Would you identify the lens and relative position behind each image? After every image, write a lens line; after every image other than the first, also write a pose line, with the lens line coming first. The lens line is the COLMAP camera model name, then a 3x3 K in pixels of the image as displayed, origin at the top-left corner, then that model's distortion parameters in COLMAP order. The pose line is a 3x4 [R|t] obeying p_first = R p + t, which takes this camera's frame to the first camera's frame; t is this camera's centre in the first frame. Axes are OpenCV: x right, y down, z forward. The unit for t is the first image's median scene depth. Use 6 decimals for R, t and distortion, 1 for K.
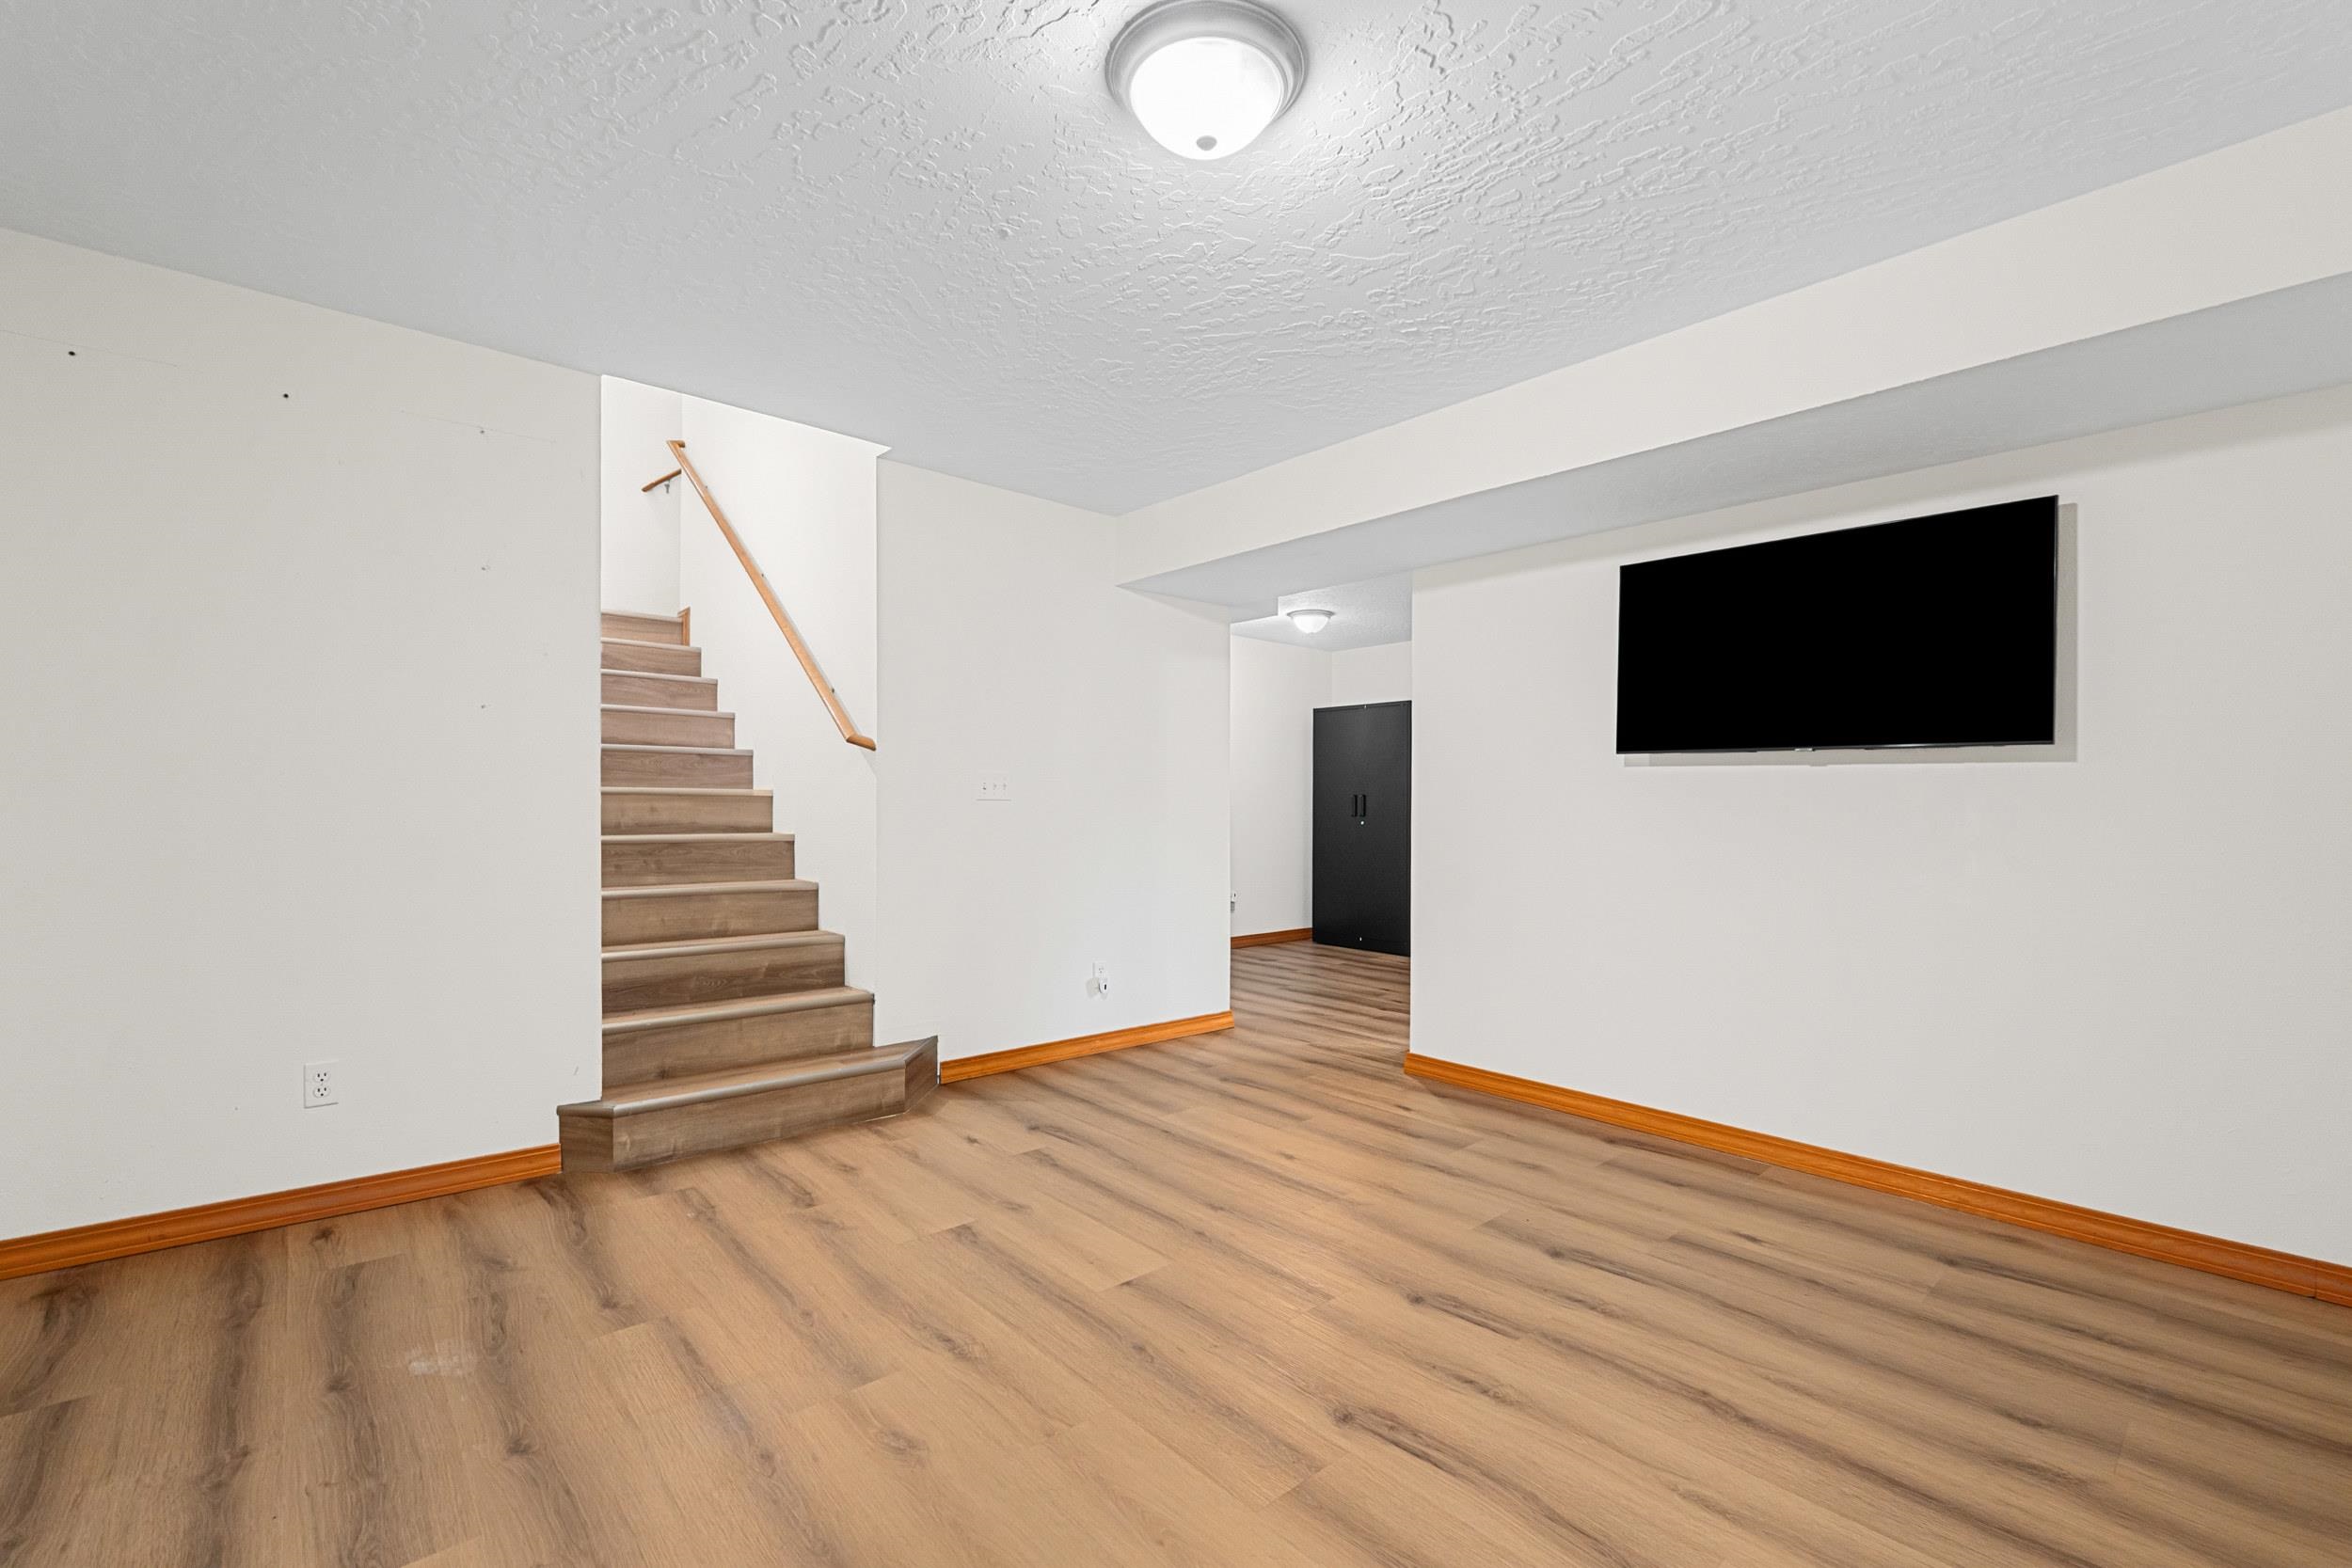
lens RADIAL K [[996.1, 0, 1177.1], [0, 996.1, 794.4], [0, 0, 1]] dist [0.004364, -0.000509]
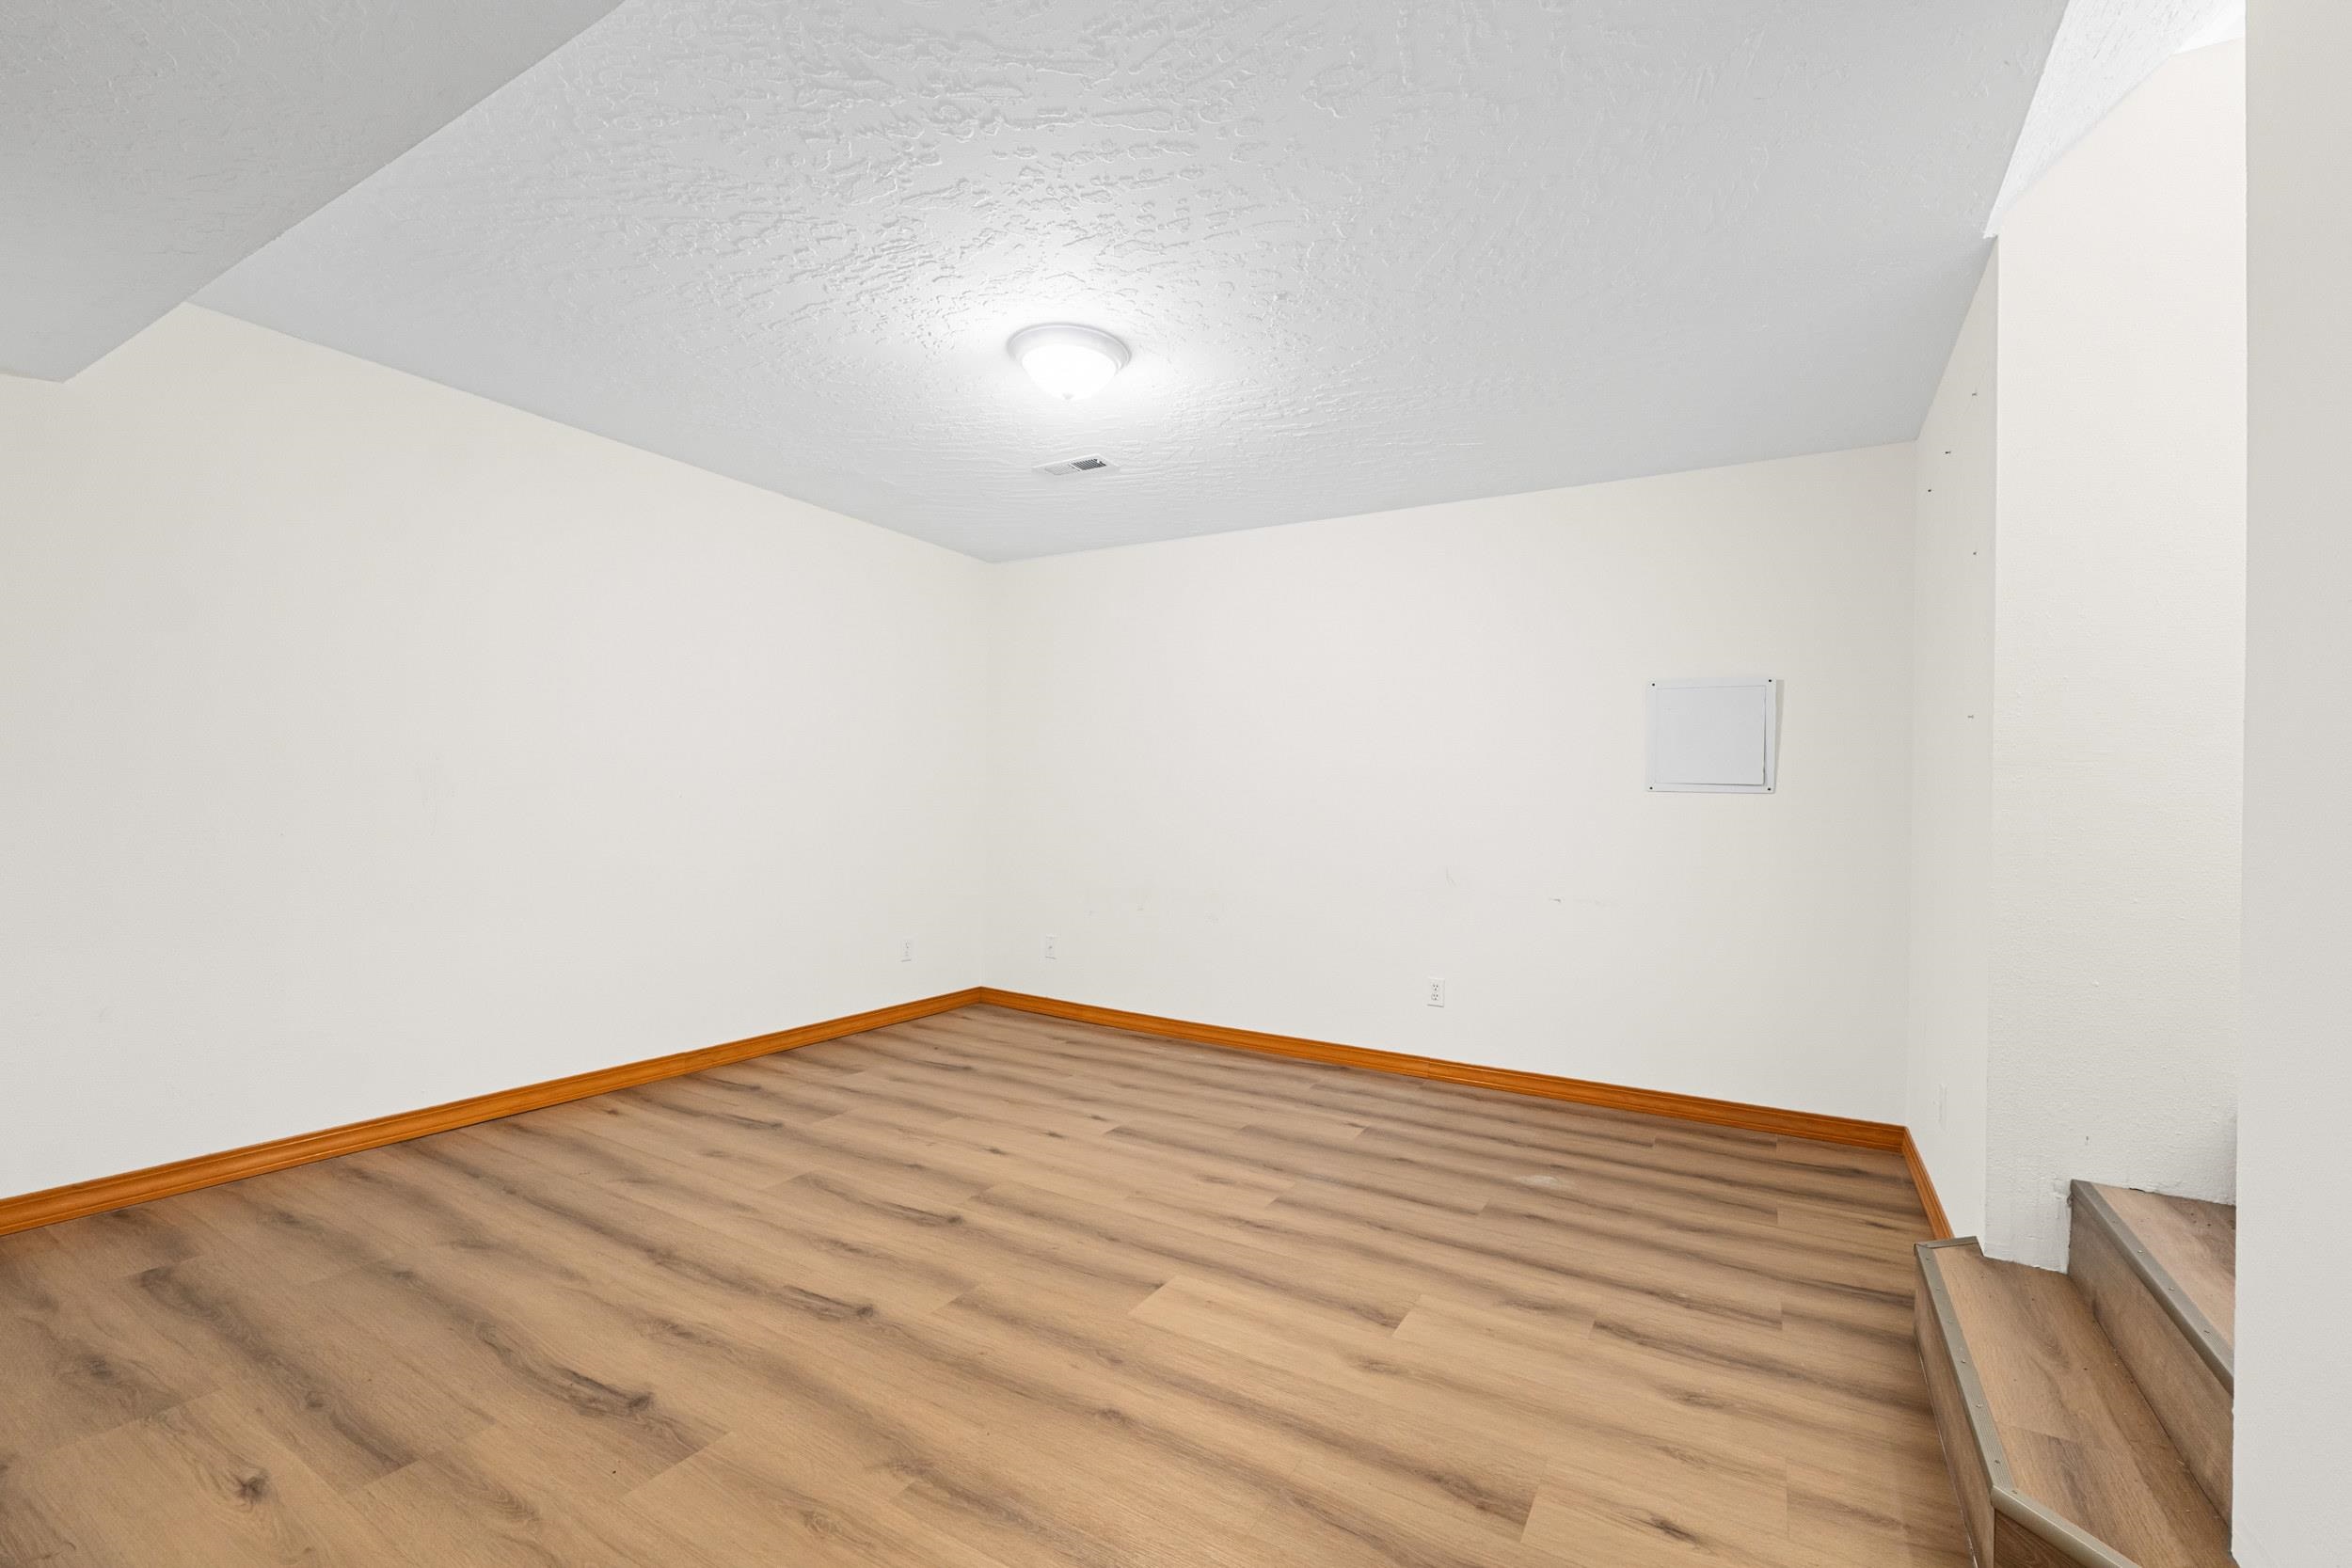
lens RADIAL K [[996.1, 0, 1173.0], [0, 996.1, 792.1], [0, 0, 1]] dist [0.004364, -0.000509]
pose [[-0.950199, -0.034619, -0.309715, 0.264081], [-0.029666, 0.999346, -0.020689, 0.010173], [0.310228, -0.010470, -0.950604, 1.959004]]
